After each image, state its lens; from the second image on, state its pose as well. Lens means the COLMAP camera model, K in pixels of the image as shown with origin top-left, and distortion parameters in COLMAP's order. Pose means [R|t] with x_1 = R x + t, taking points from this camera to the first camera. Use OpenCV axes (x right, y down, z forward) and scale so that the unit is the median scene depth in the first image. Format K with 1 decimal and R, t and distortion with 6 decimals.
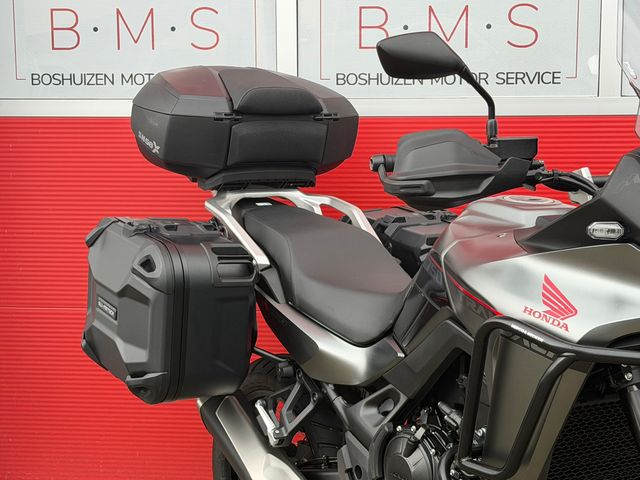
lens RADIAL K [[1302.9, 0, 320.2], [0, 1302.9, 244.8], [0, 0, 1]] dist [0.139816, 0.008939]
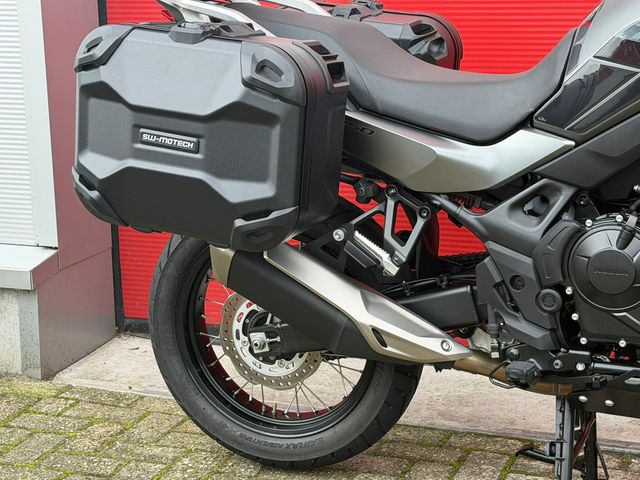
lens RADIAL K [[1336.7, 0, 319.8], [0, 1336.7, 241.0], [0, 0, 1]] dist [0.139681, 0.069472]
pose [[0.818330, -0.158250, 0.552533, -0.566580], [0.095005, 0.985367, 0.141510, 0.004287], [-0.566842, -0.063309, 0.821391, 0.323329]]
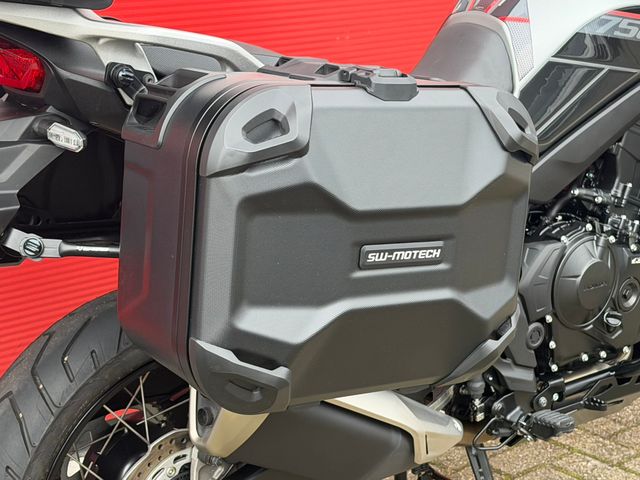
lens RADIAL K [[1357.5, 0, 321.7], [0, 1357.5, 241.2], [0, 0, 1]] dist [0.124148, 0.221071]
pose [[-0.111049, -0.290678, 0.950355, -0.681636], [0.095277, 0.948751, 0.301321, -0.119204], [-0.989237, 0.124008, -0.077663, 1.139112]]
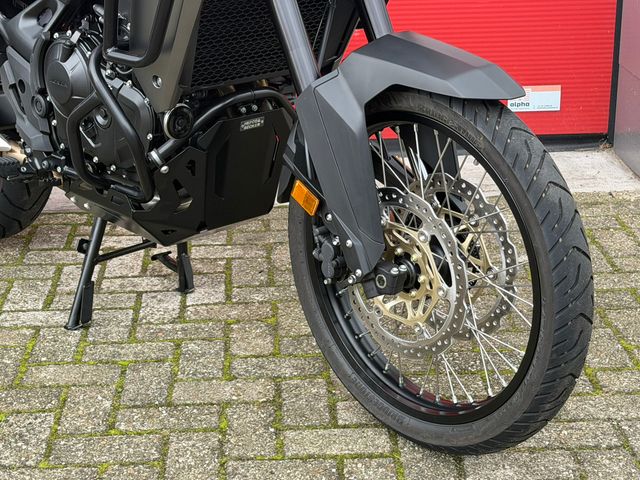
lens RADIAL K [[1302.9, 0, 320.2], [0, 1302.9, 244.8], [0, 0, 1]] dist [0.139816, 0.008939]
pose [[0.983035, -0.069669, 0.169670, 0.071908], [0.030034, 0.973709, 0.225808, 0.072312], [-0.180941, -0.216881, 0.959283, -0.008107]]
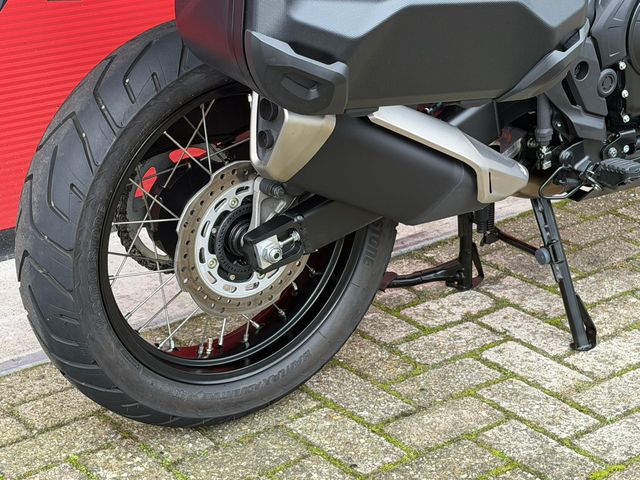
lens RADIAL K [[1363.0, 0, 318.4], [0, 1363.0, 239.7], [0, 0, 1]] dist [0.121466, 0.196613]
pose [[-0.050715, -0.398149, 0.915918, -0.696926], [0.105684, 0.909809, 0.401345, -0.064789], [-0.993106, 0.117152, -0.004063, 1.137382]]
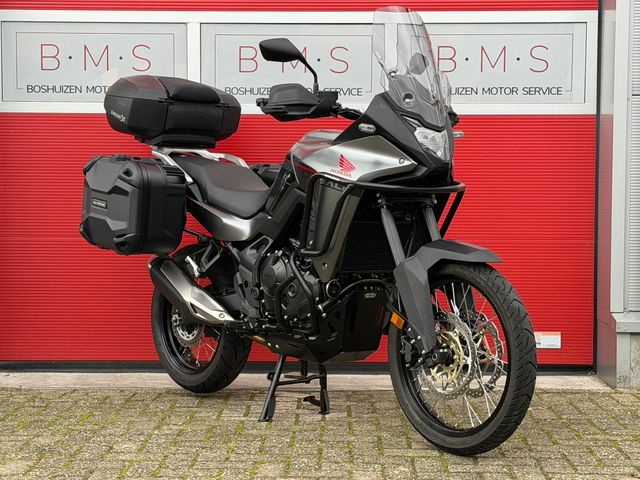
lens RADIAL K [[1302.9, 0, 320.2], [0, 1302.9, 244.8], [0, 0, 1]] dist [0.139816, 0.008939]
pose [[0.993210, 0.004786, 0.116234, -0.078185], [0.004070, 0.997112, -0.075830, 0.251908], [-0.116261, 0.075788, 0.990323, -0.804300]]
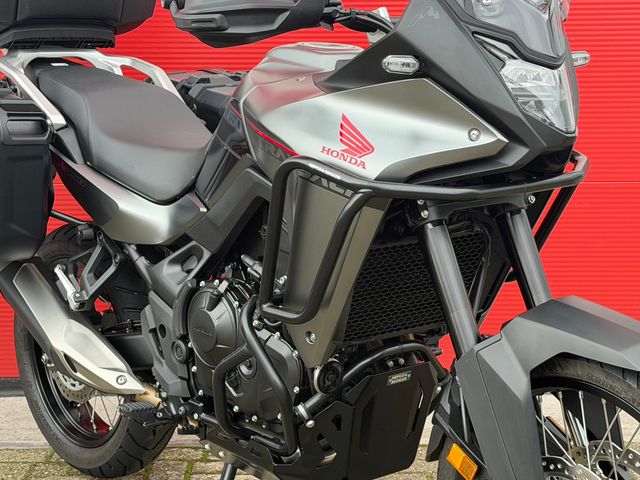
lens RADIAL K [[1302.4, 0, 330.7], [0, 1302.4, 240.5], [0, 0, 1]] dist [0.144155, 0.007693]
pose [[0.989940, -0.023652, 0.139496, 0.018639], [0.013746, 0.997342, 0.071560, 0.037057], [-0.140817, -0.068923, 0.987634, 0.020758]]
